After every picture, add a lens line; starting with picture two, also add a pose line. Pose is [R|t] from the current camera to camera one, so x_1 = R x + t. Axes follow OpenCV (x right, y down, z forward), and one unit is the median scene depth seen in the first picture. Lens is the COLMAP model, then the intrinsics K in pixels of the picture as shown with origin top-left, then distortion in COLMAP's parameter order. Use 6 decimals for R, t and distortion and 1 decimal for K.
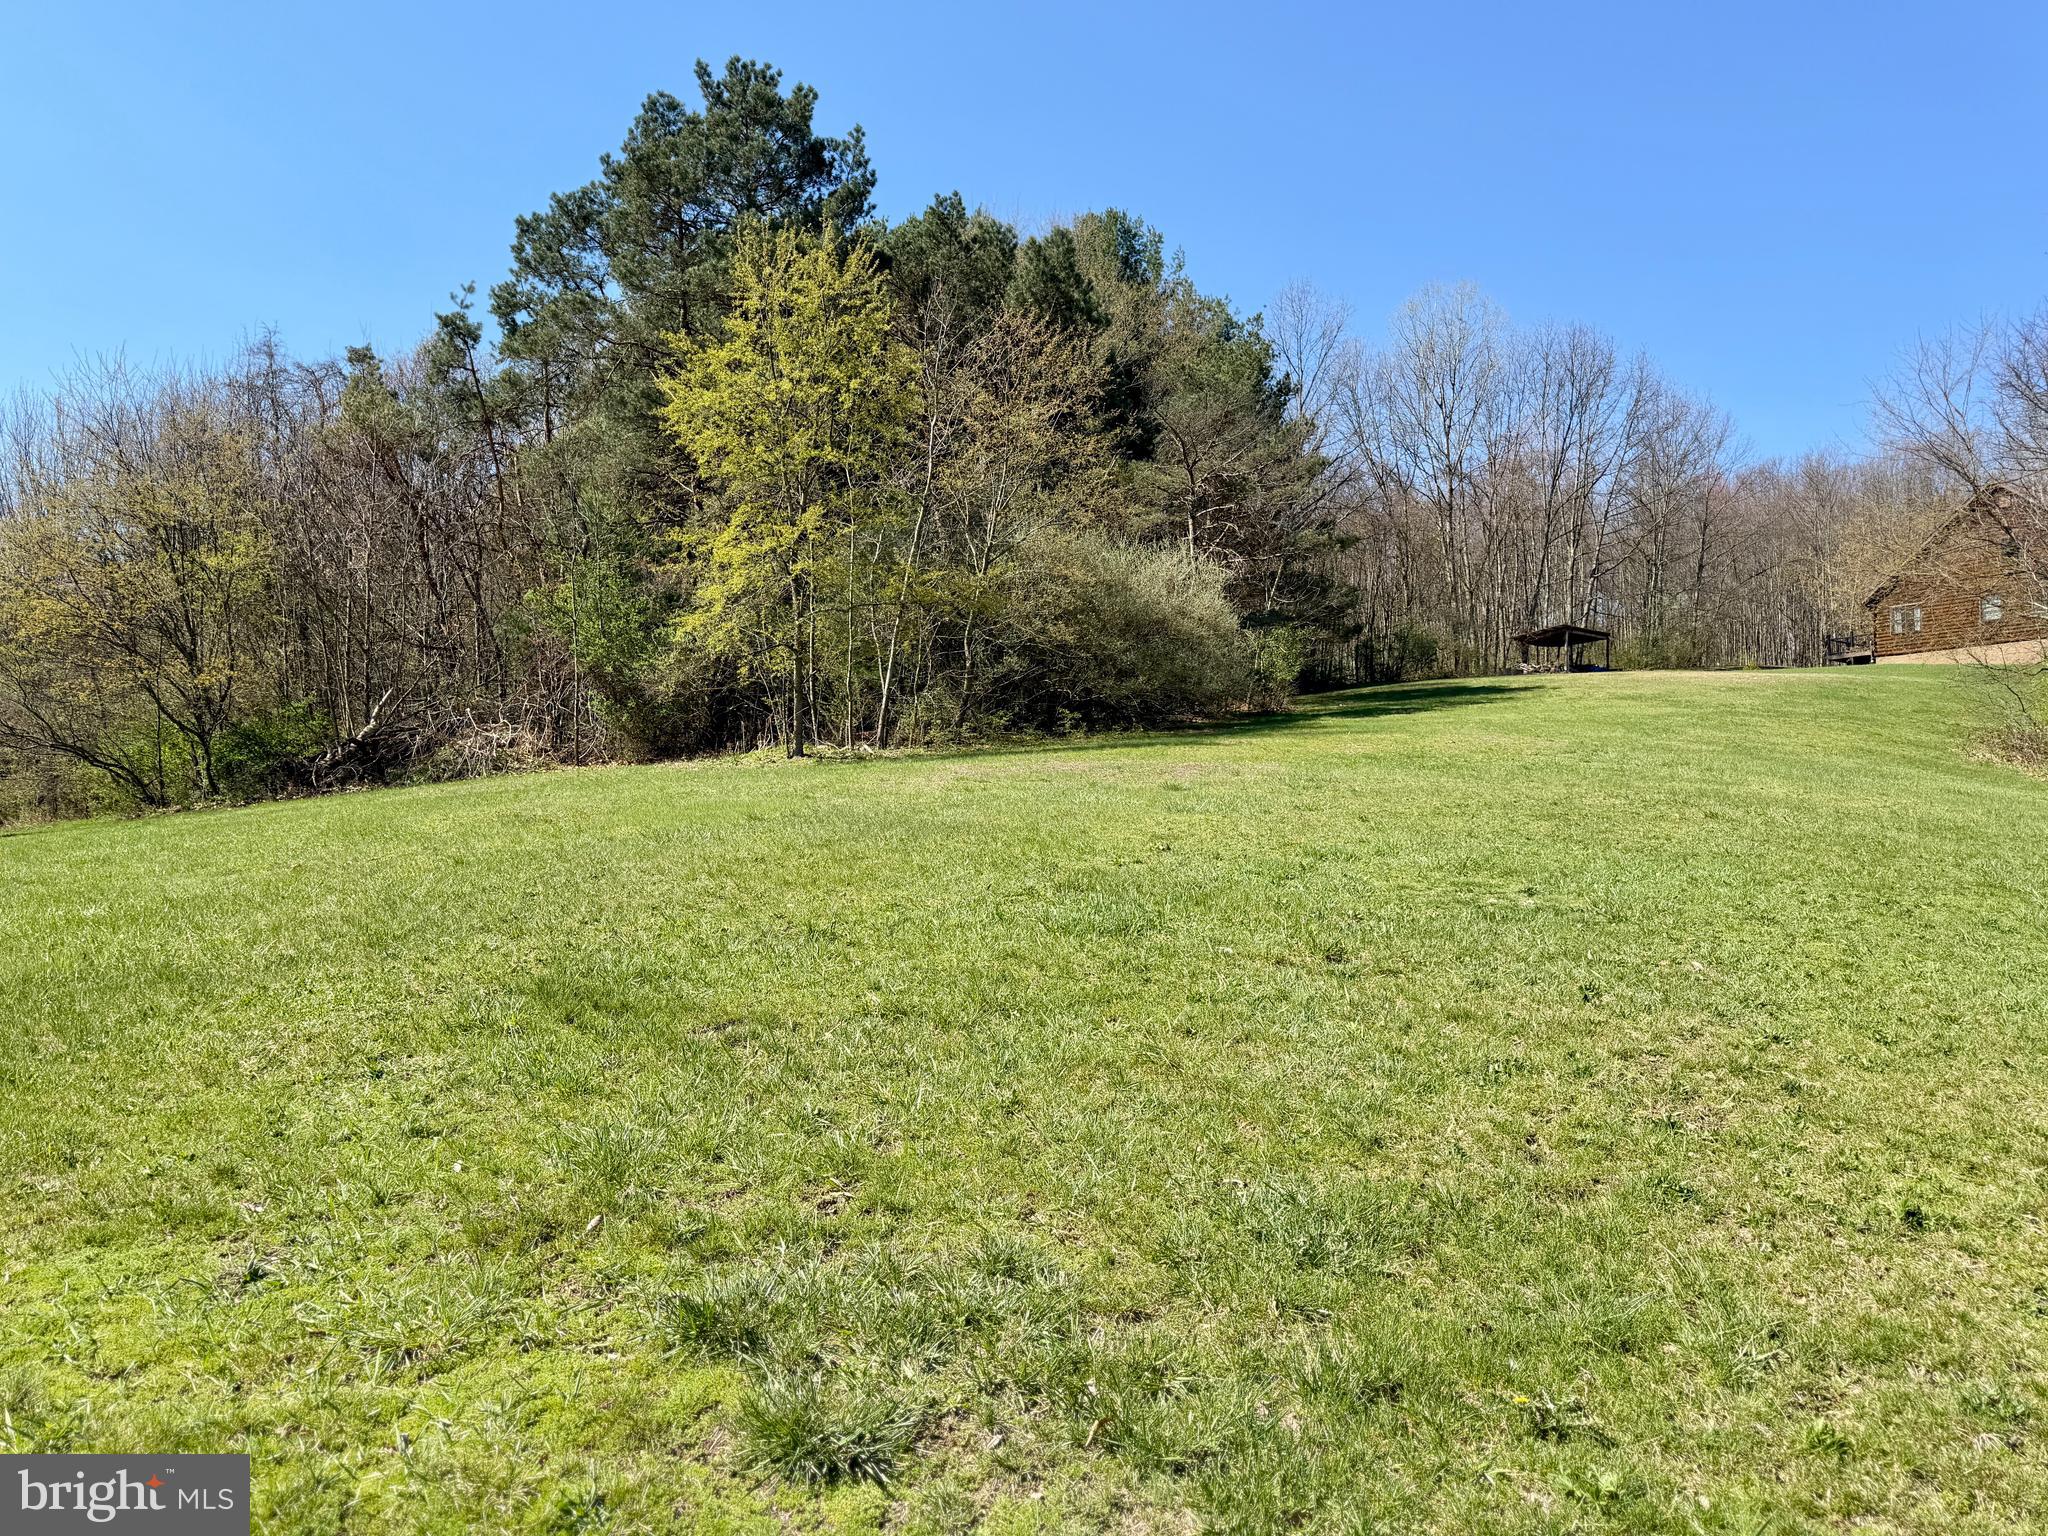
lens RADIAL K [[1438.4, 0, 1024.0], [0, 1438.4, 768.0], [0, 0, 1]] dist [0.002804, -0.008129]
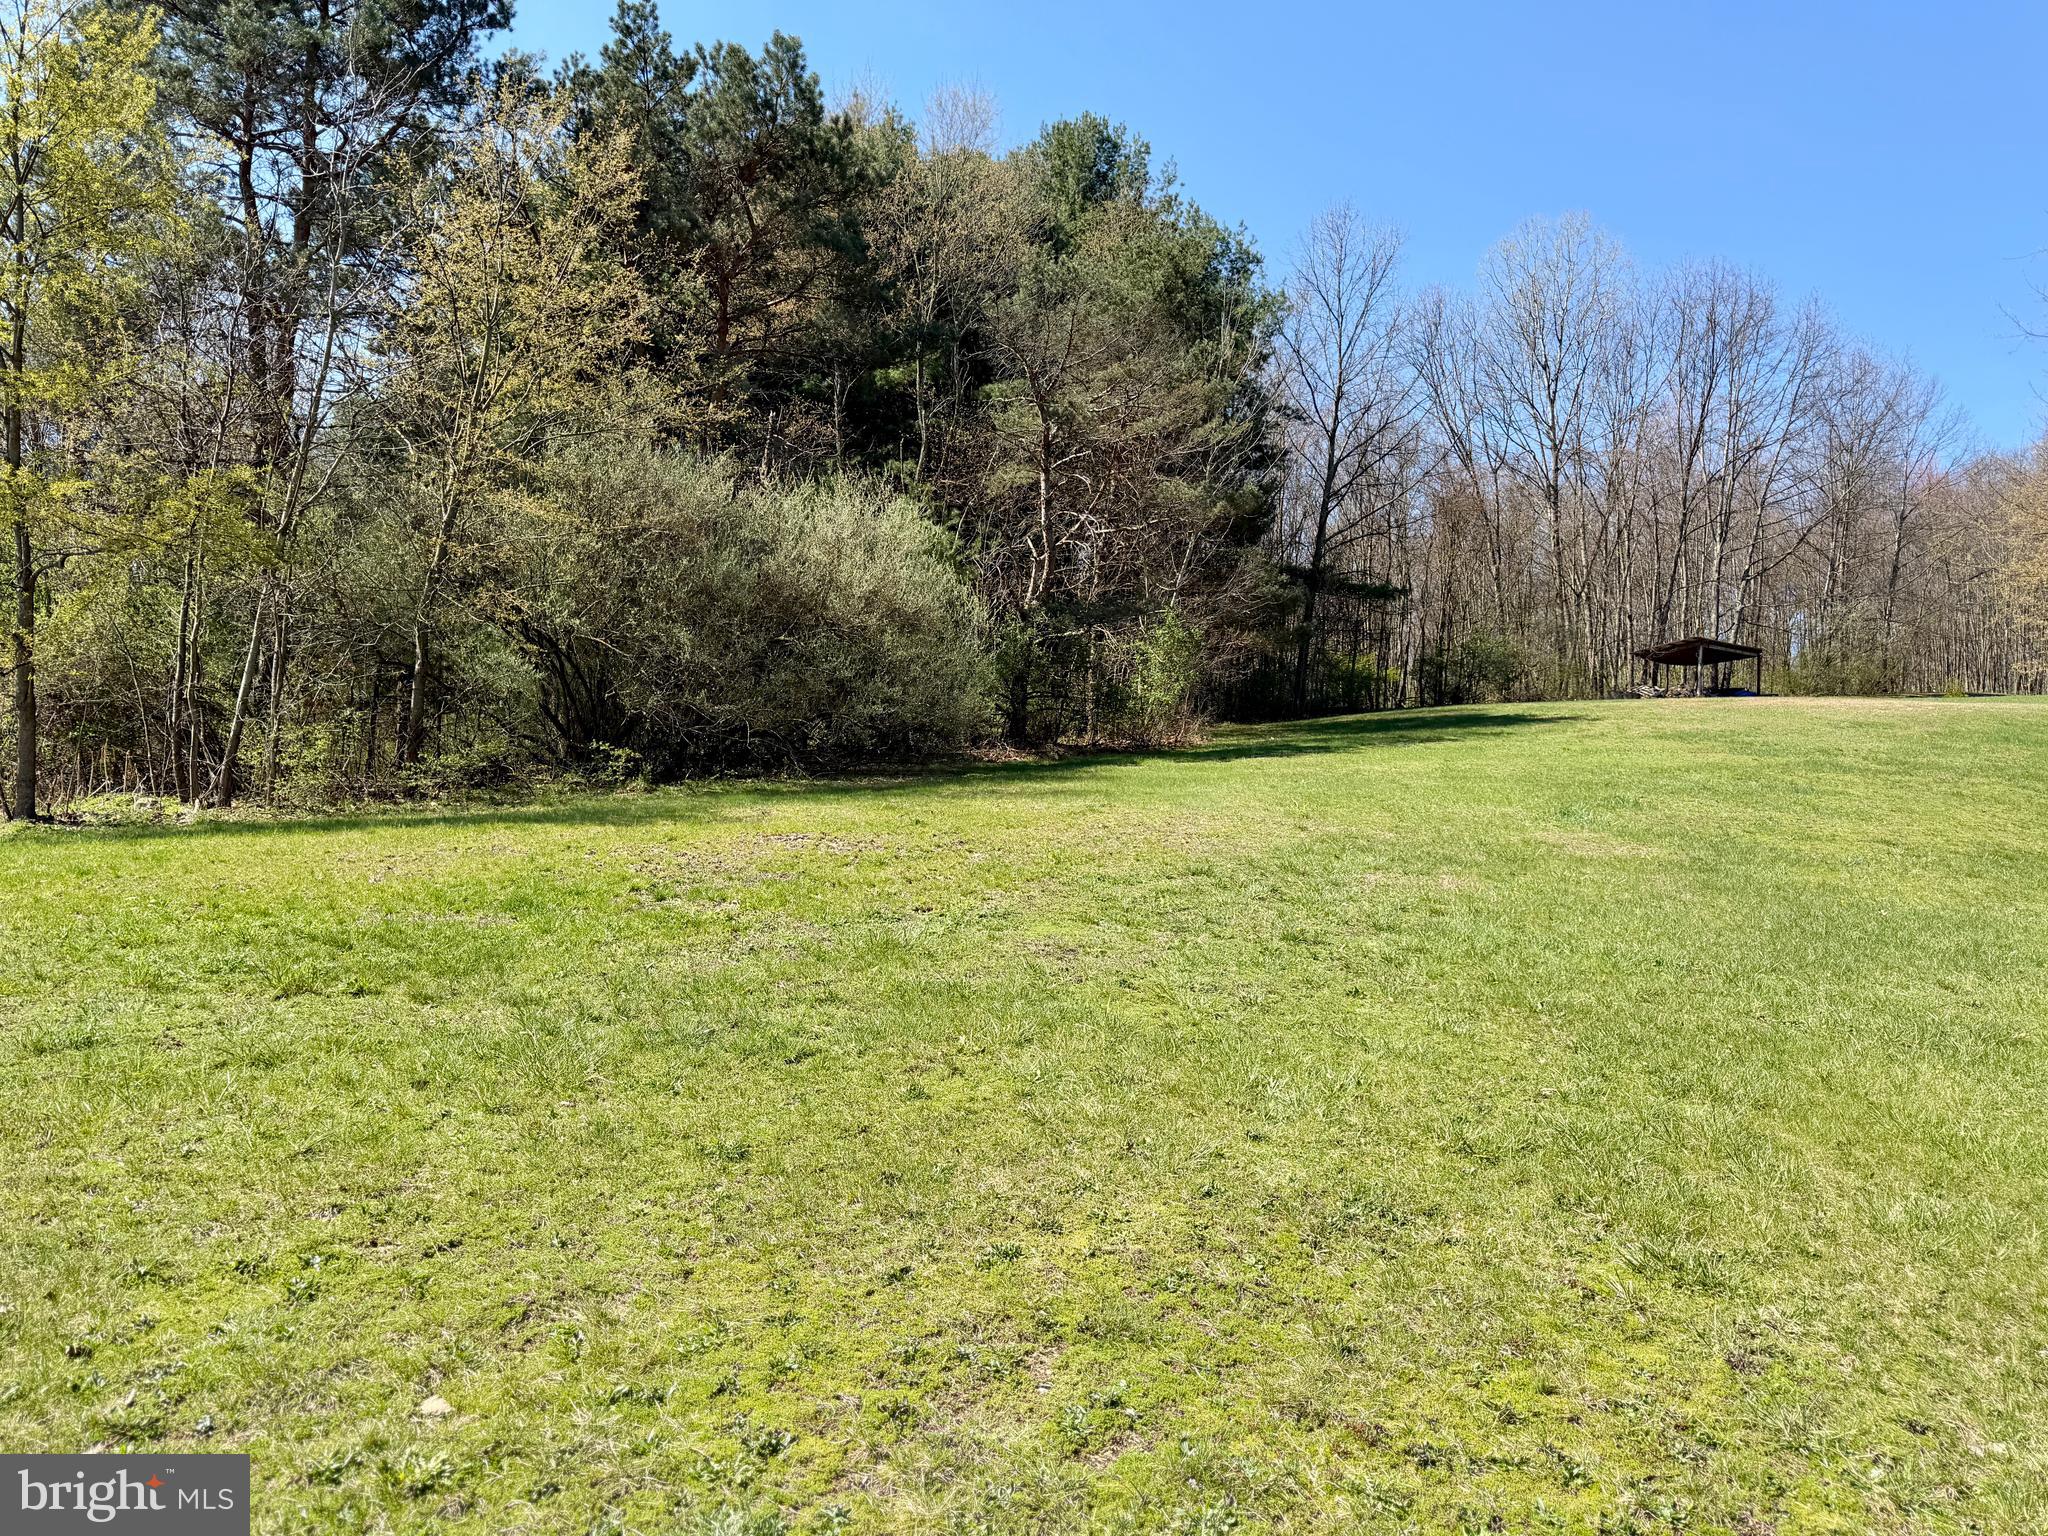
lens RADIAL K [[1438.4, 0, 1024.0], [0, 1438.4, 768.0], [0, 0, 1]] dist [0.002804, -0.008129]
pose [[0.990861, 0.020639, -0.133295, 0.129619], [-0.022177, 0.999703, -0.010063, -0.012877], [0.133048, 0.012927, 0.991025, 0.186983]]
